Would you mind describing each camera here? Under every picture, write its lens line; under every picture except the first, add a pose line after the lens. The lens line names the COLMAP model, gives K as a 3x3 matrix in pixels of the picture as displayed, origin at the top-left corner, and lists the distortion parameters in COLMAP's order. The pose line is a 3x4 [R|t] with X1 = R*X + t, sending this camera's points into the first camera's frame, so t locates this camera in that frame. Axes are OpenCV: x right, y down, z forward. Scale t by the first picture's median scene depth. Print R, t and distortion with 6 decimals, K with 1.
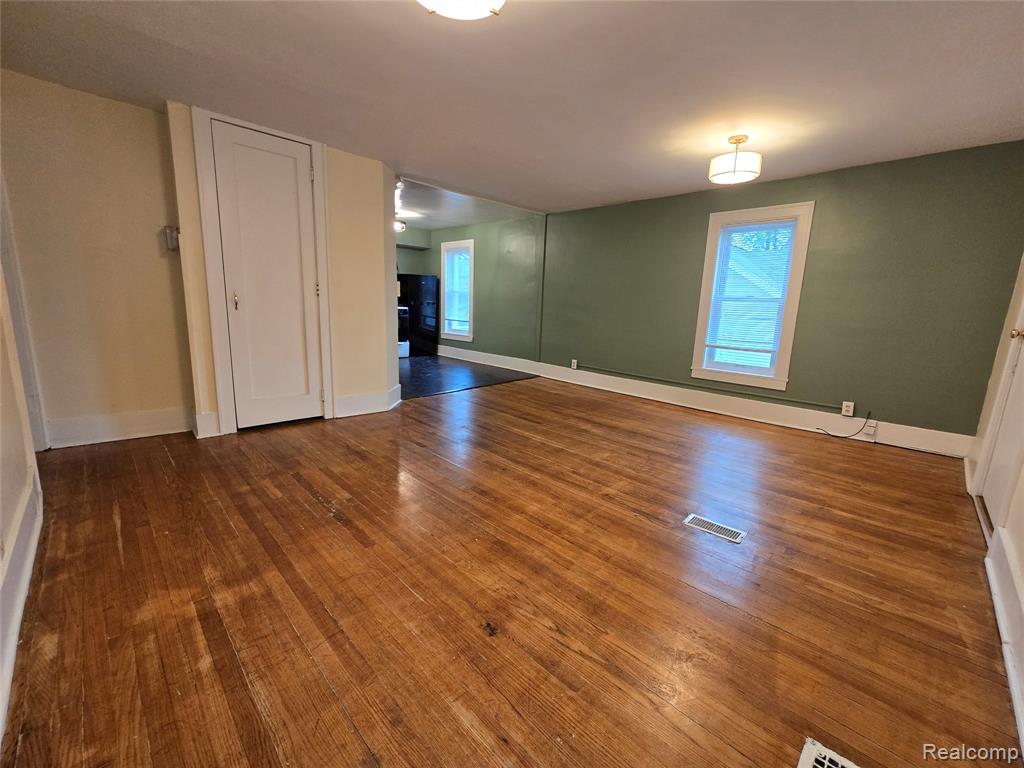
lens RADIAL K [[418.2, 0, 517.1], [0, 418.2, 381.6], [0, 0, 1]] dist [-0.001300, -0.000755]
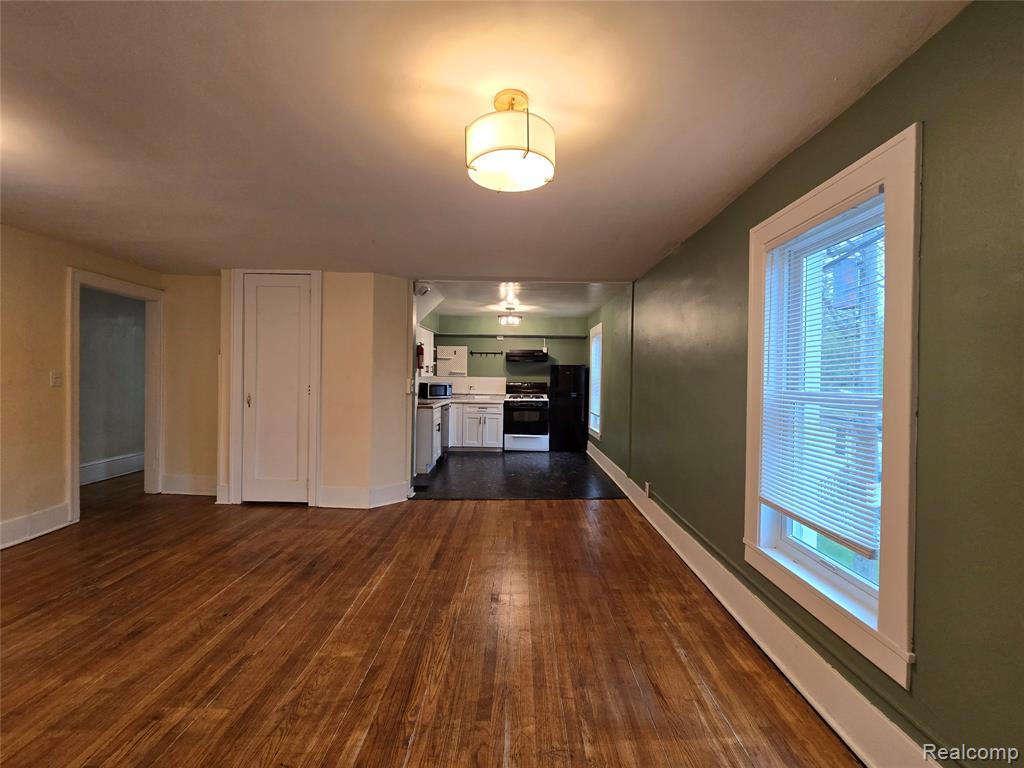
lens RADIAL K [[418.2, 0, 517.1], [0, 418.2, 381.6], [0, 0, 1]] dist [-0.001300, -0.000755]
pose [[0.706451, -0.020087, -0.707476, 0.858101], [-0.118892, 0.982025, -0.146602, -0.163243], [0.697704, 0.187681, 0.691364, 0.689761]]
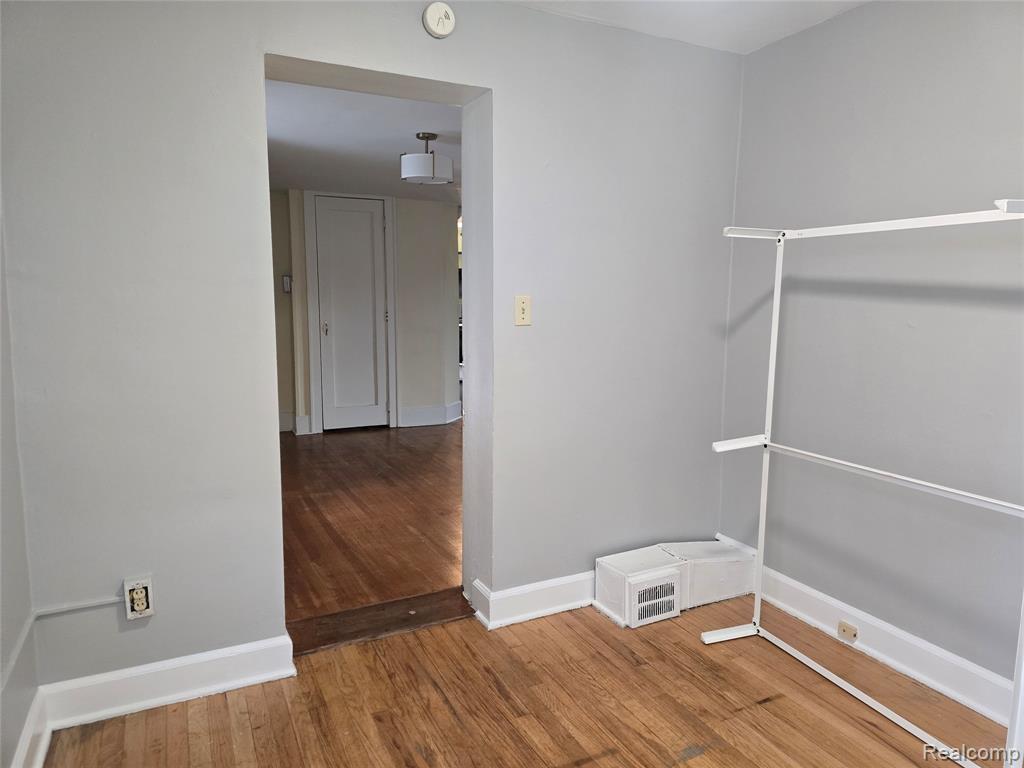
lens RADIAL K [[674.2, 0, 512.0], [0, 674.2, 384.0], [0, 0, 1]] dist [0.004153, 0.000176]
pose [[0.949730, -0.000608, -0.313070, 0.530582], [-0.020701, 0.997688, -0.064738, 0.102081], [0.312385, 0.067964, 0.947521, -0.793036]]
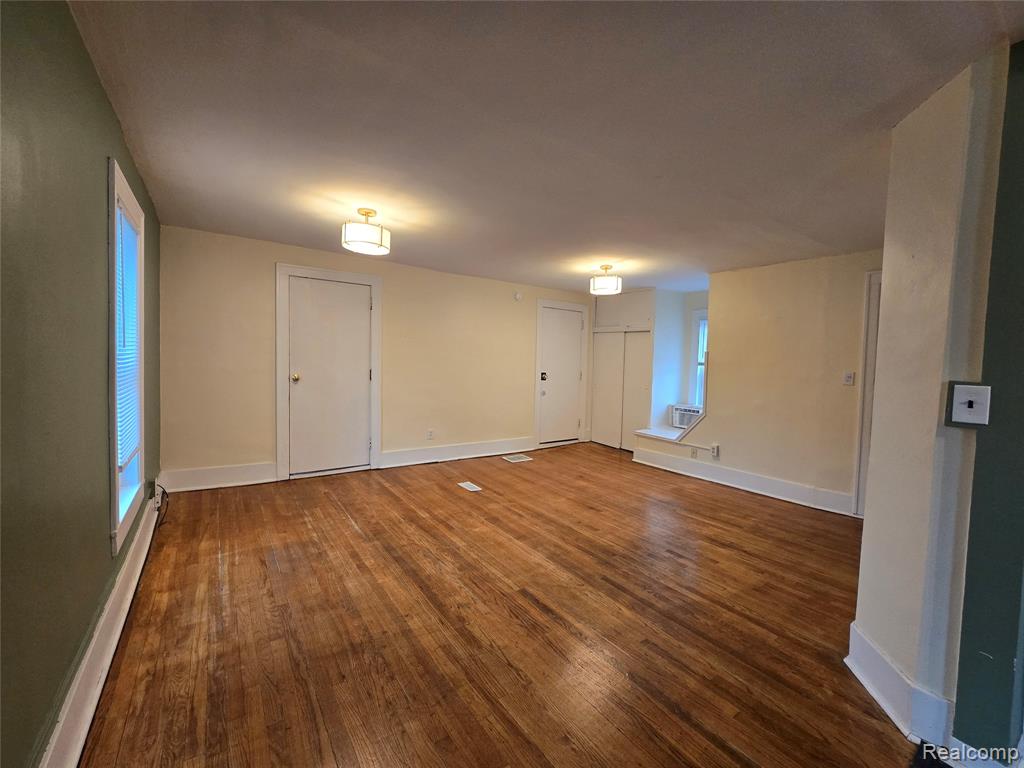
lens RADIAL K [[418.2, 0, 517.1], [0, 418.2, 381.6], [0, 0, 1]] dist [-0.001300, -0.000755]
pose [[-0.984846, -0.079649, 0.154058, -0.007423], [-0.041540, 0.970781, 0.236345, -0.420944], [-0.168381, 0.226363, -0.959379, 1.916014]]
